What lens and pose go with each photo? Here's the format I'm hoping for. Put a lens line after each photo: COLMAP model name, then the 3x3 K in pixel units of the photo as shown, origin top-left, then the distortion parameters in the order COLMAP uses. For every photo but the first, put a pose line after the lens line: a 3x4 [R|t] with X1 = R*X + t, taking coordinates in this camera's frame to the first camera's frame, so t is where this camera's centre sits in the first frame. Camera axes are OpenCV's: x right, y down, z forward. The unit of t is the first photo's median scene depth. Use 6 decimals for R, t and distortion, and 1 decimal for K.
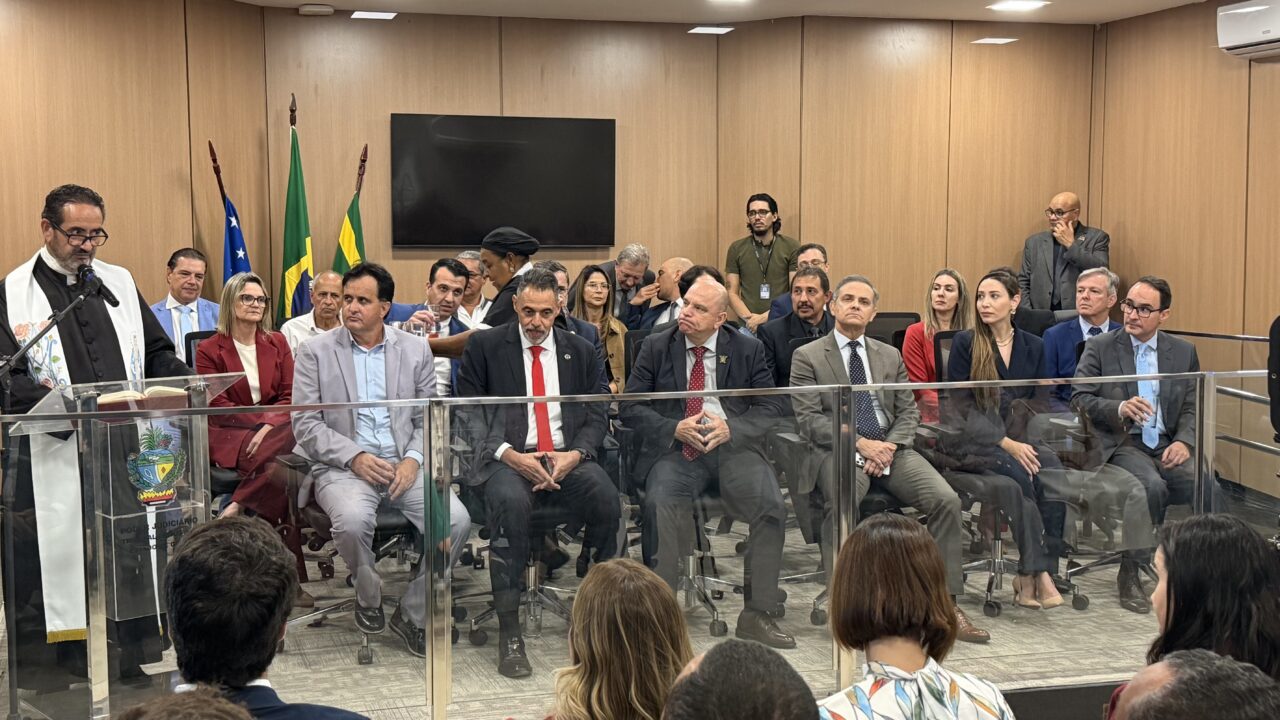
lens RADIAL K [[1795.5, 0, 656.5], [0, 1795.5, 396.8], [0, 0, 1]] dist [0.194180, 0.000000]
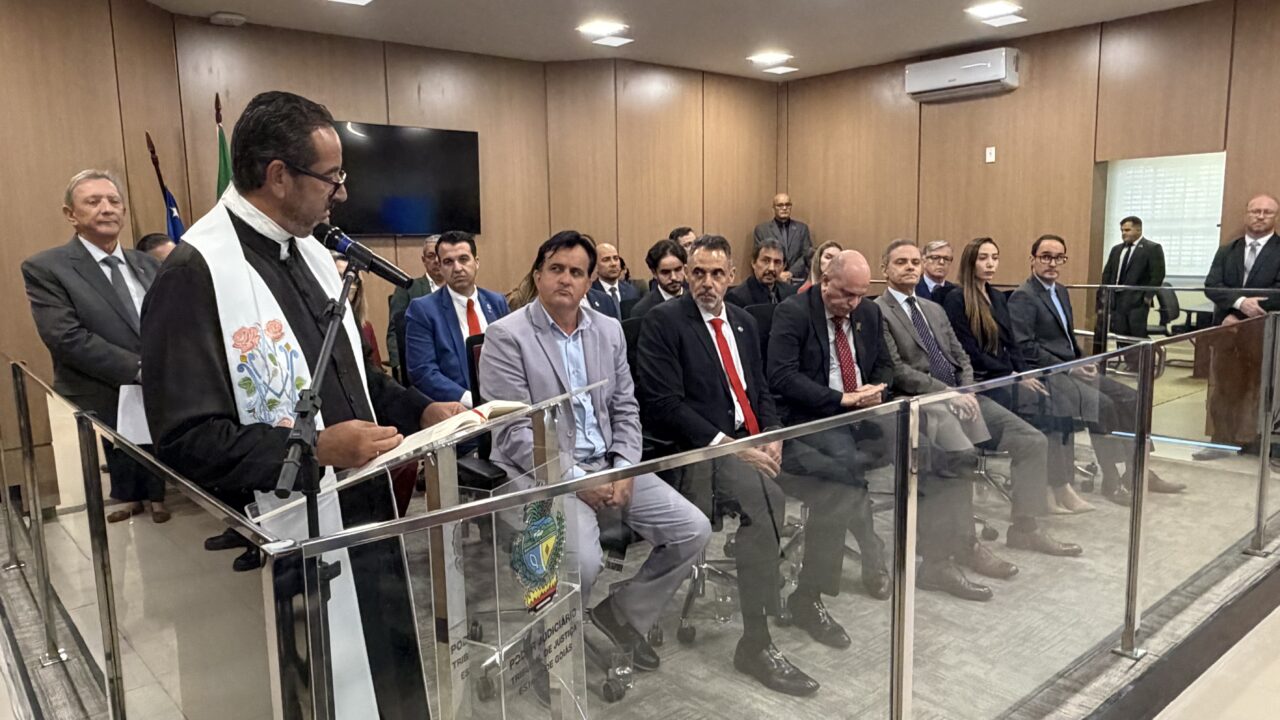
lens RADIAL K [[925.1, 0, 657.4], [0, 925.1, 380.1], [0, 0, 1]] dist [0.054670, -0.030621]
pose [[0.914430, -0.078070, 0.397143, -0.267290], [0.055205, 0.996109, 0.068703, -0.028460], [-0.400961, -0.040900, 0.915181, 0.516667]]
